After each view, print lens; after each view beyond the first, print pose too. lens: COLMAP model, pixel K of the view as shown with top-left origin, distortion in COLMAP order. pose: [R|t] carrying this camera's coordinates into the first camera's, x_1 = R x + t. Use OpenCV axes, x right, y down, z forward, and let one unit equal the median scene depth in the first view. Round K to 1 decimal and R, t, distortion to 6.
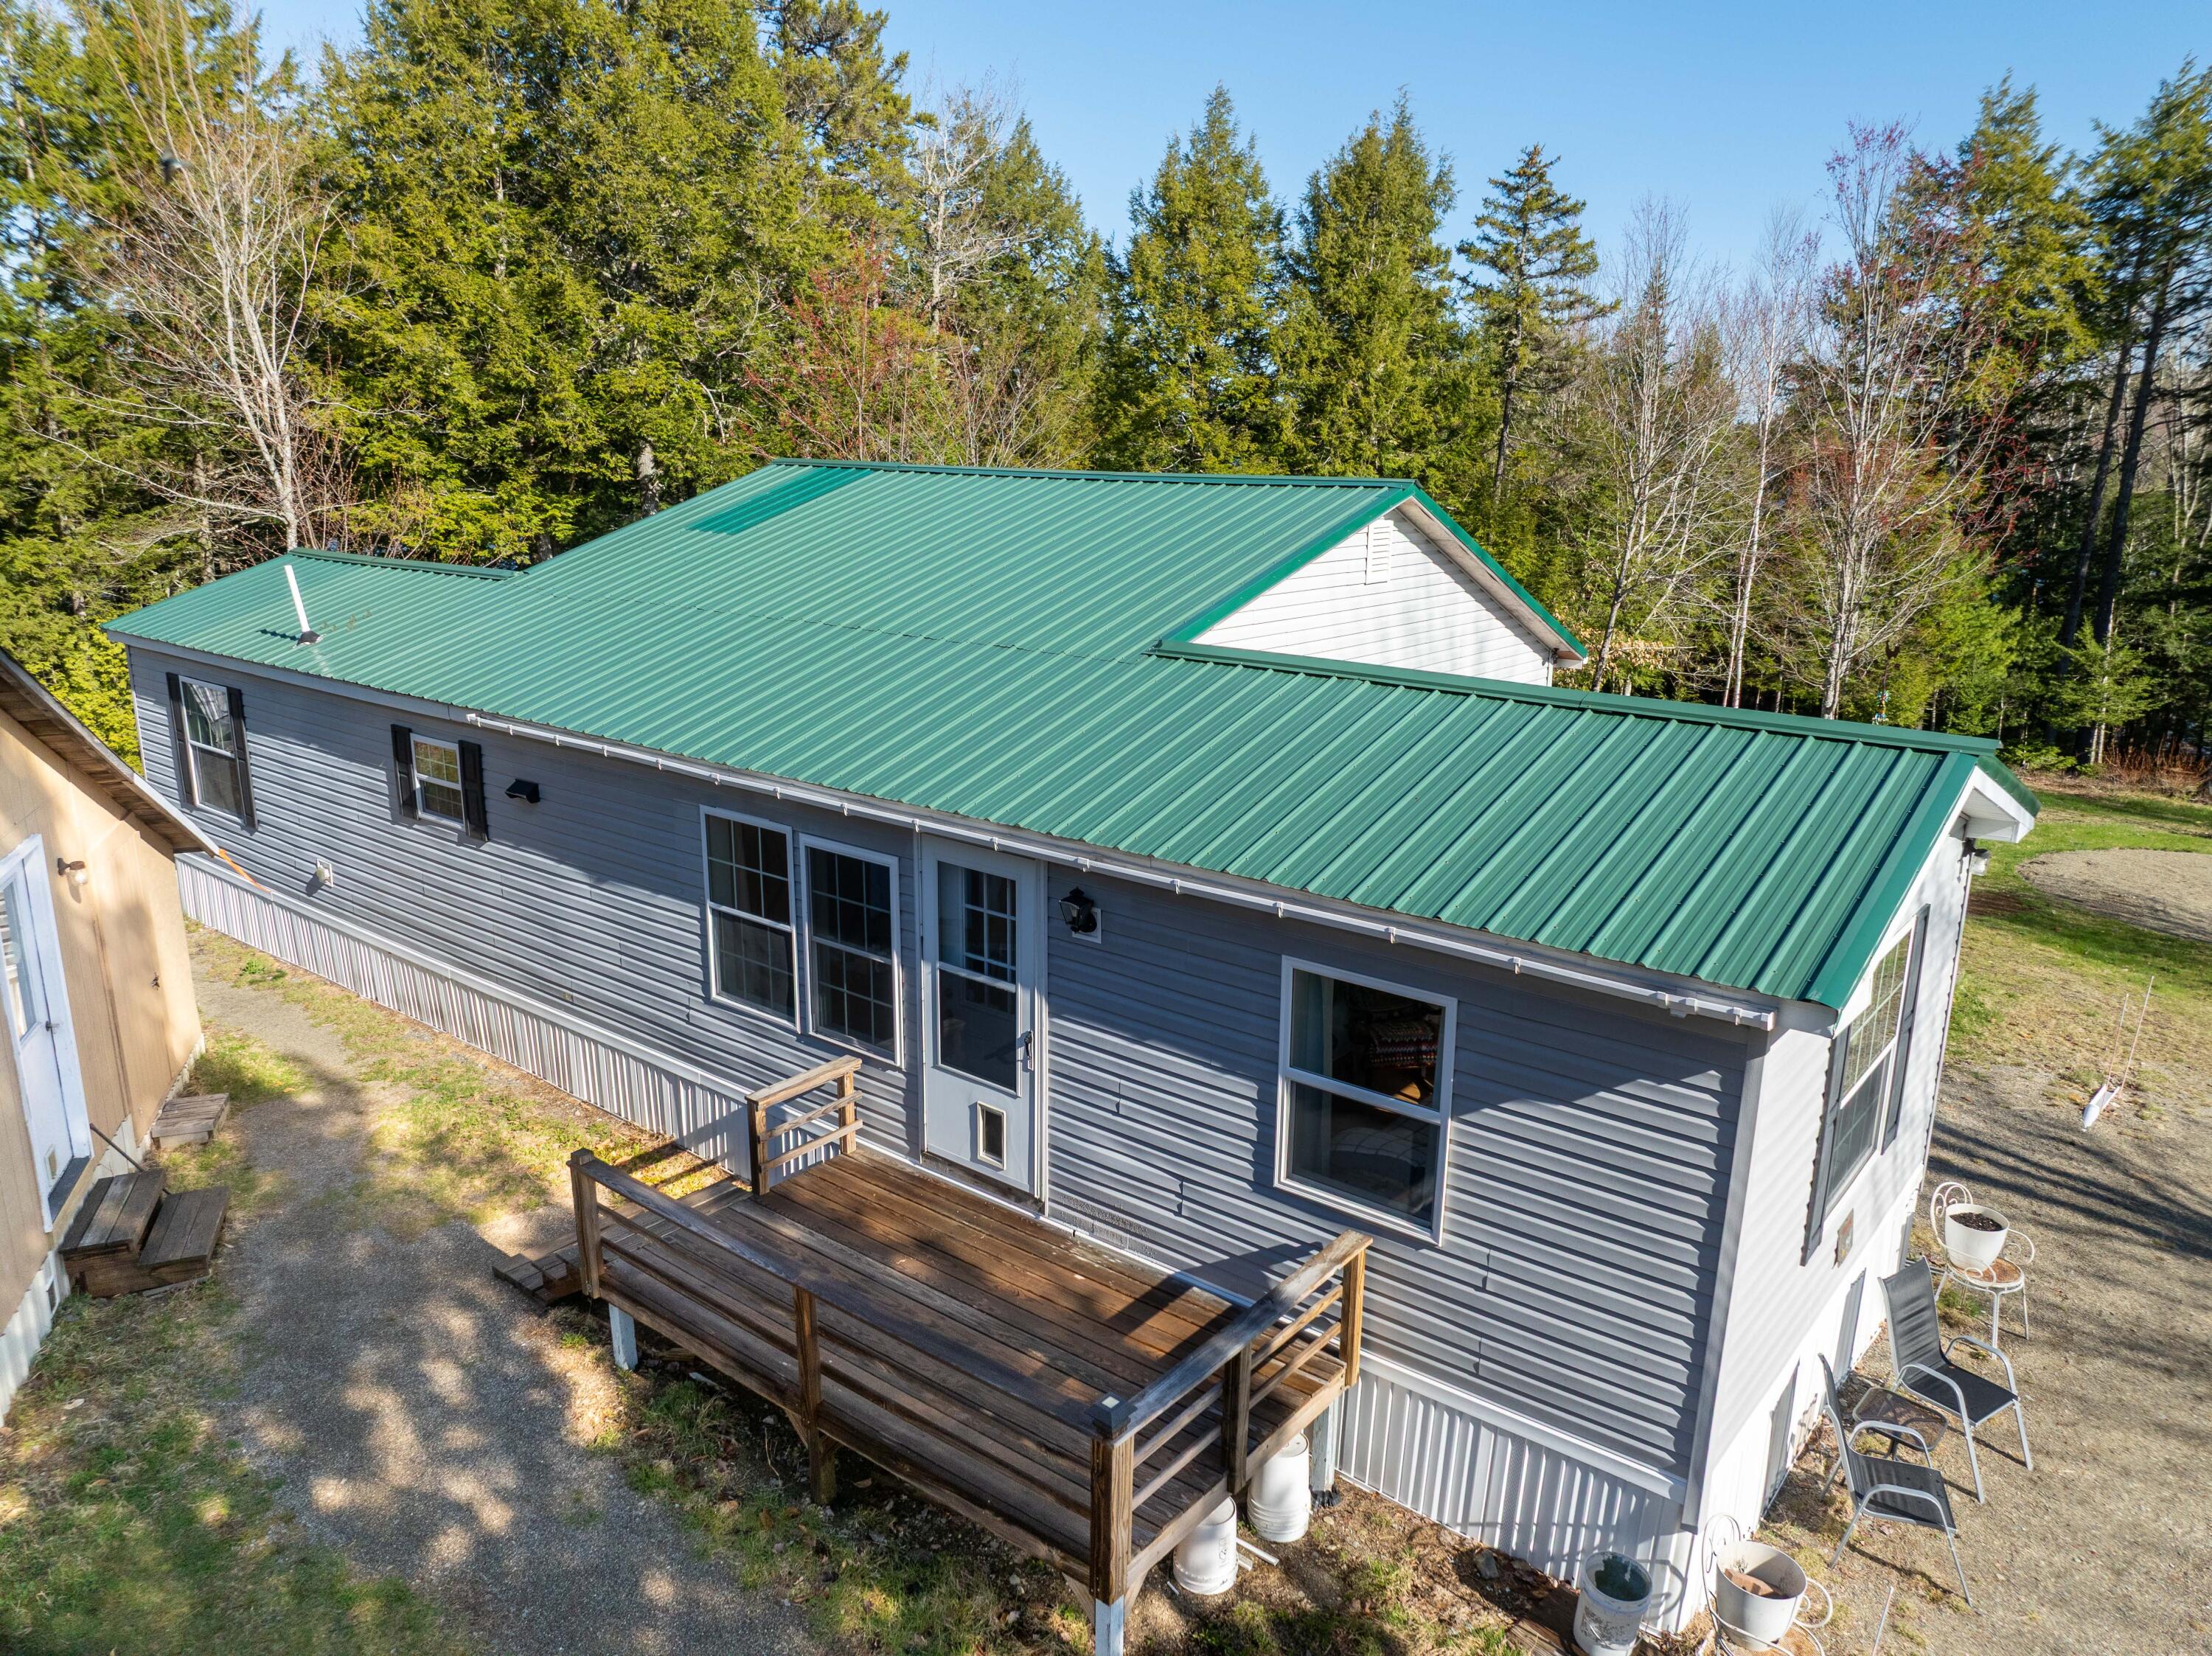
lens RADIAL K [[1563.2, 0, 1111.9], [0, 1563.2, 850.1], [0, 0, 1]] dist [-0.052284, 0.022231]
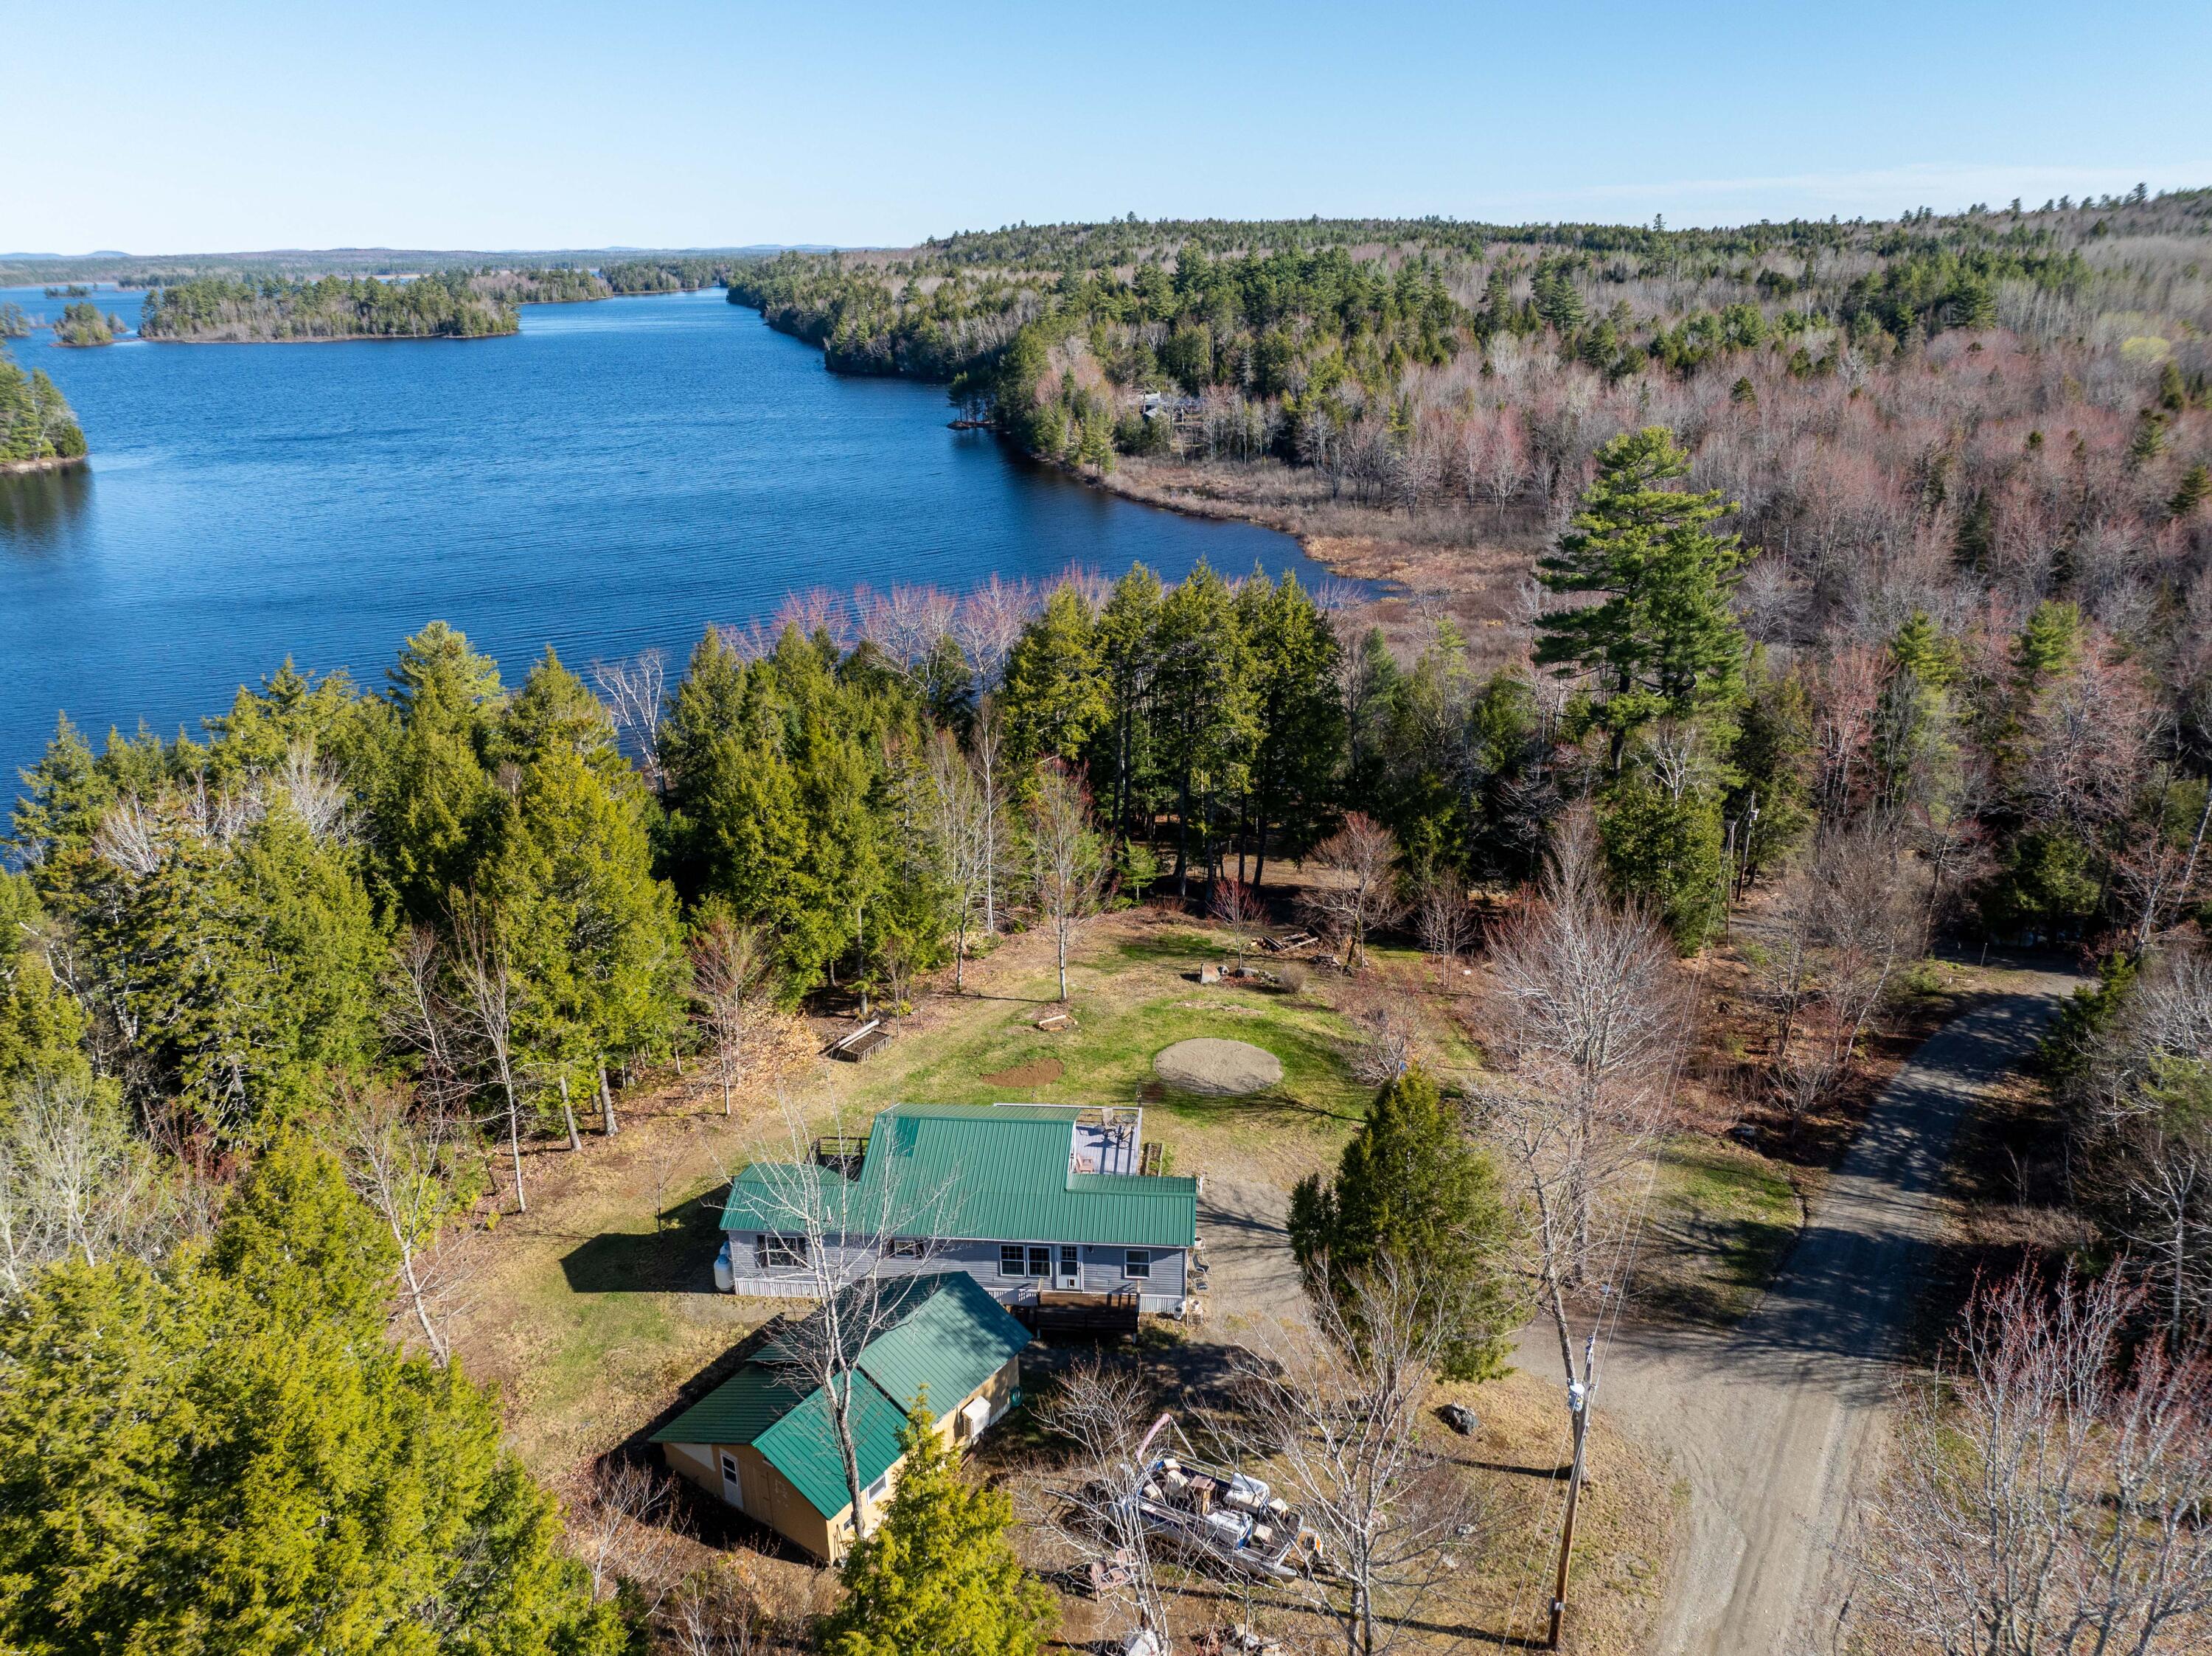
lens RADIAL K [[1563.2, 0, 1107.7], [0, 1563.2, 835.7], [0, 0, 1]] dist [-0.052284, 0.022231]
pose [[0.816660, -0.215159, 0.535512, -2.959766], [0.158316, 0.975830, 0.150638, -2.523321], [-0.554979, -0.038240, 0.830985, -4.271525]]
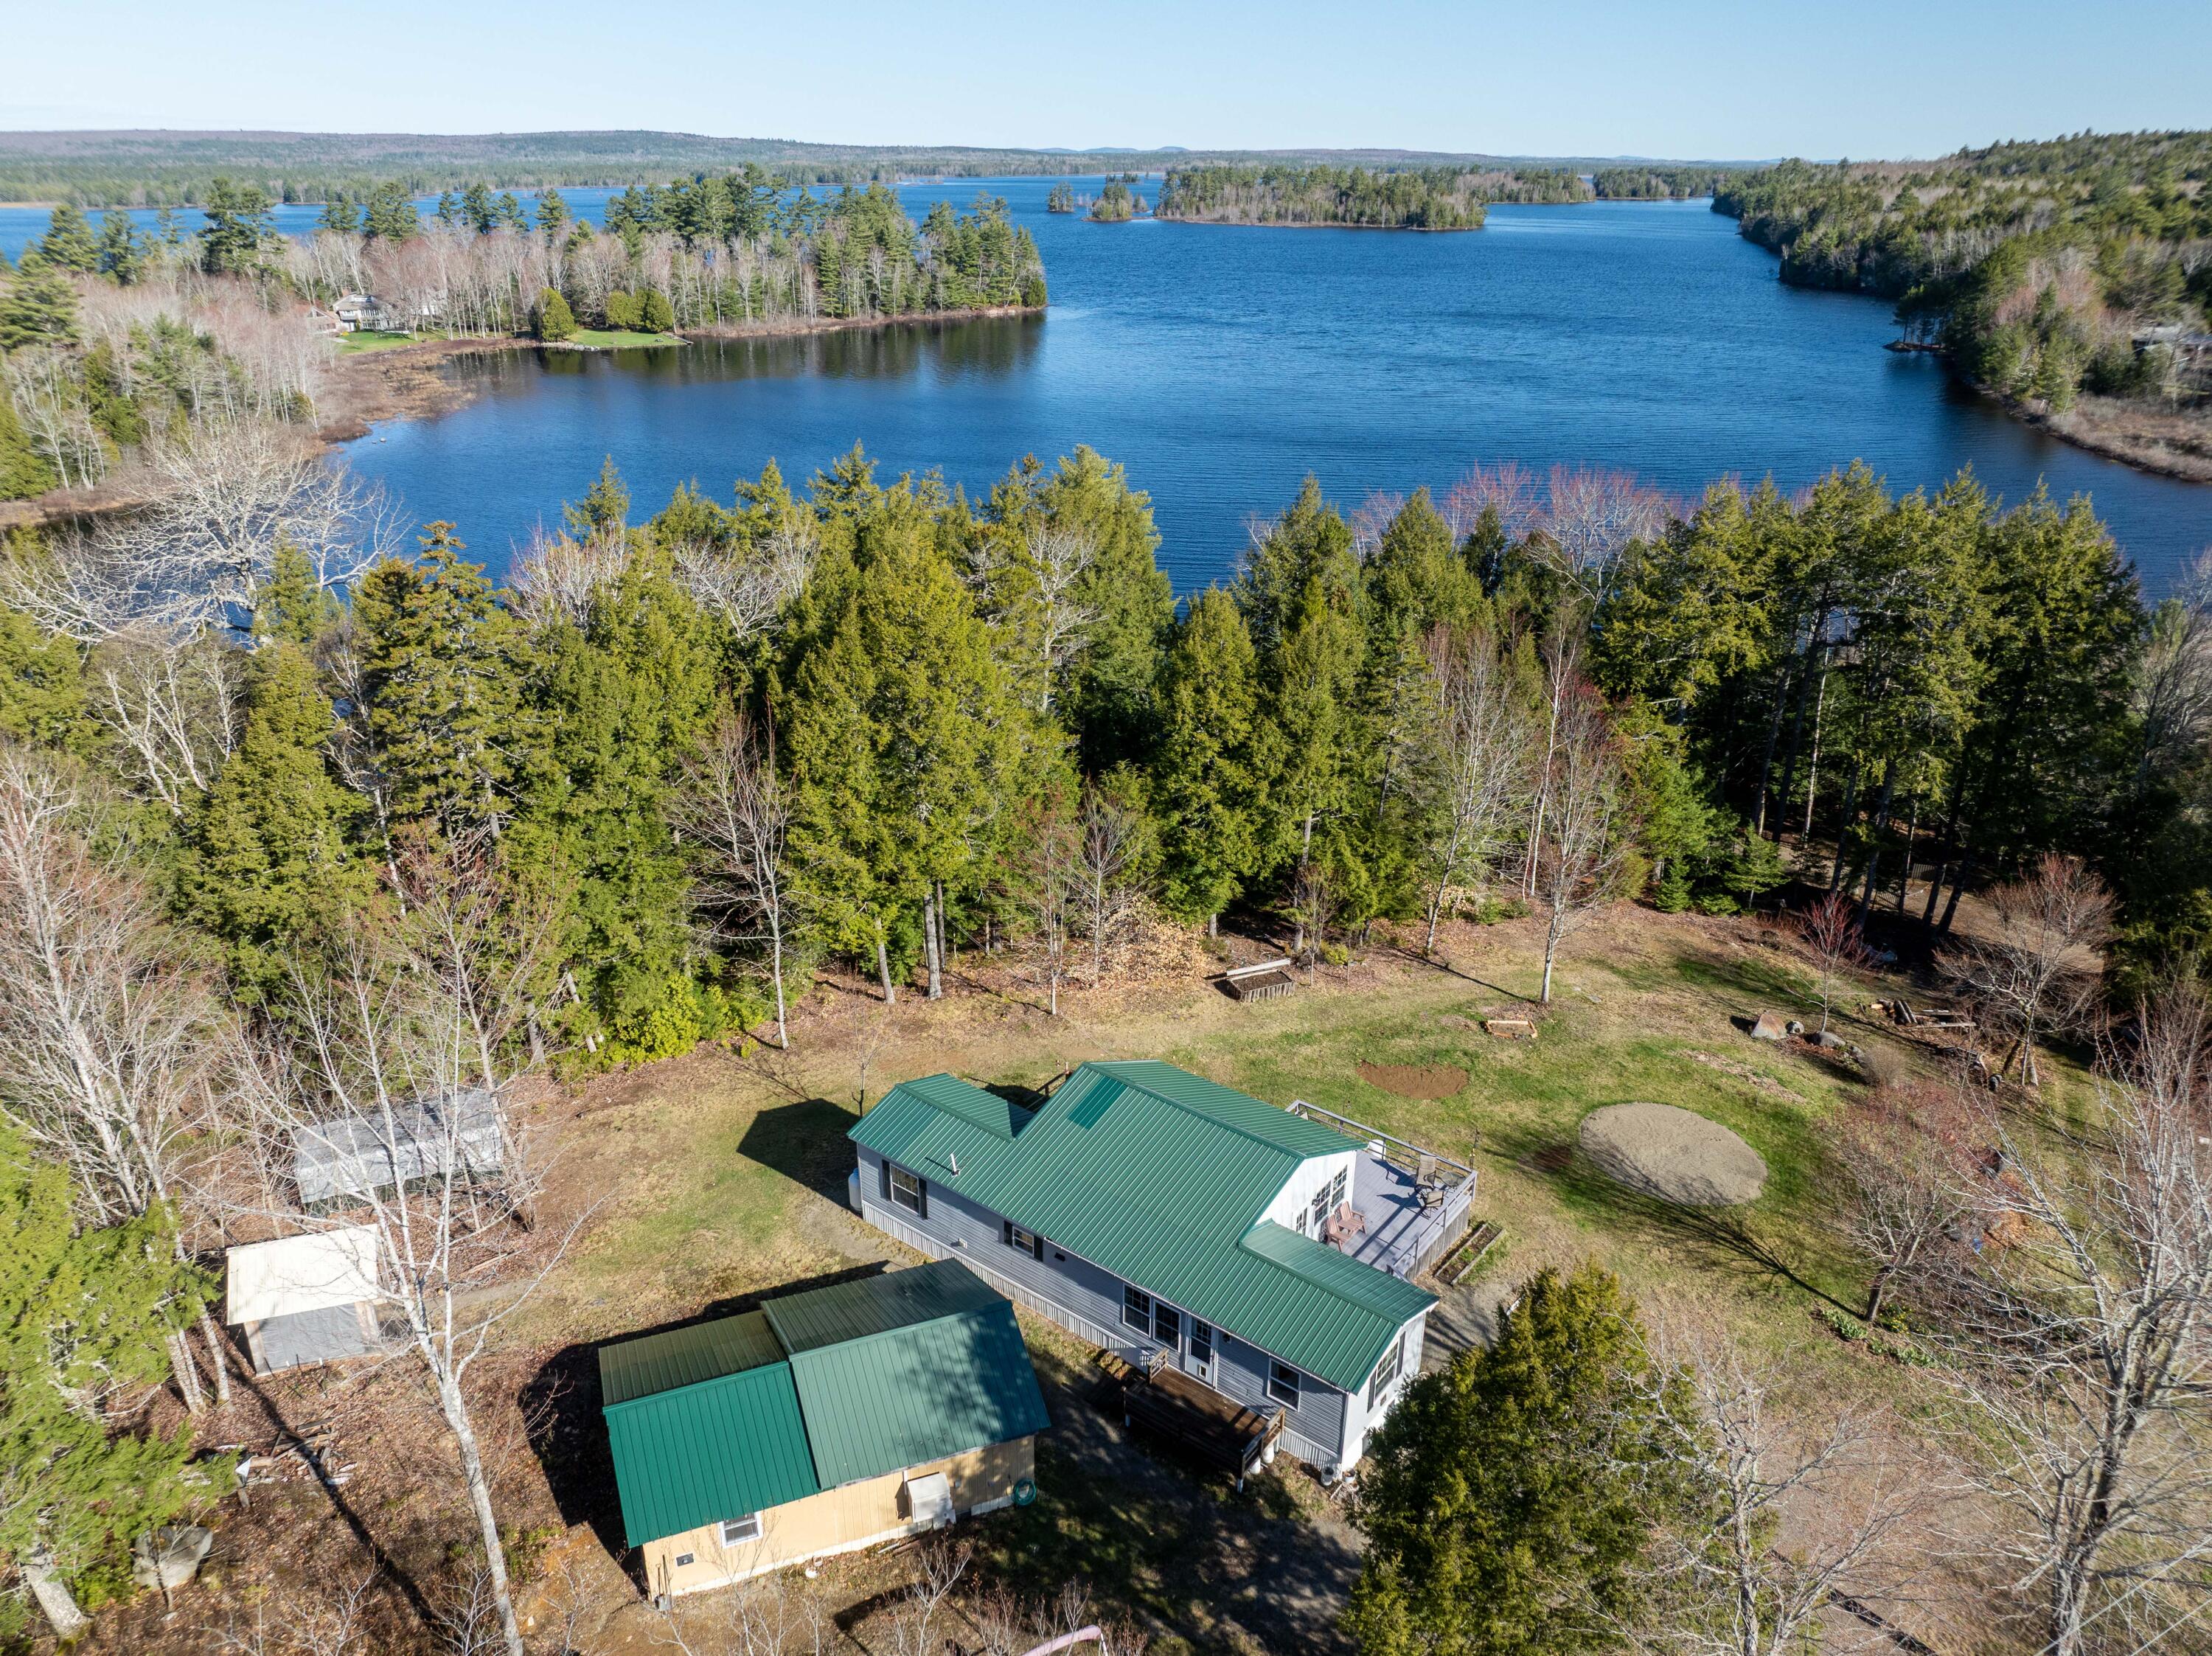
lens RADIAL K [[1563.2, 0, 1101.5], [0, 1563.2, 824.4], [0, 0, 1]] dist [-0.052284, 0.022231]
pose [[0.999736, -0.012893, 0.018998, -0.434859], [0.009956, 0.989044, 0.147287, -2.044912], [-0.020688, -0.147059, 0.988911, -3.196236]]
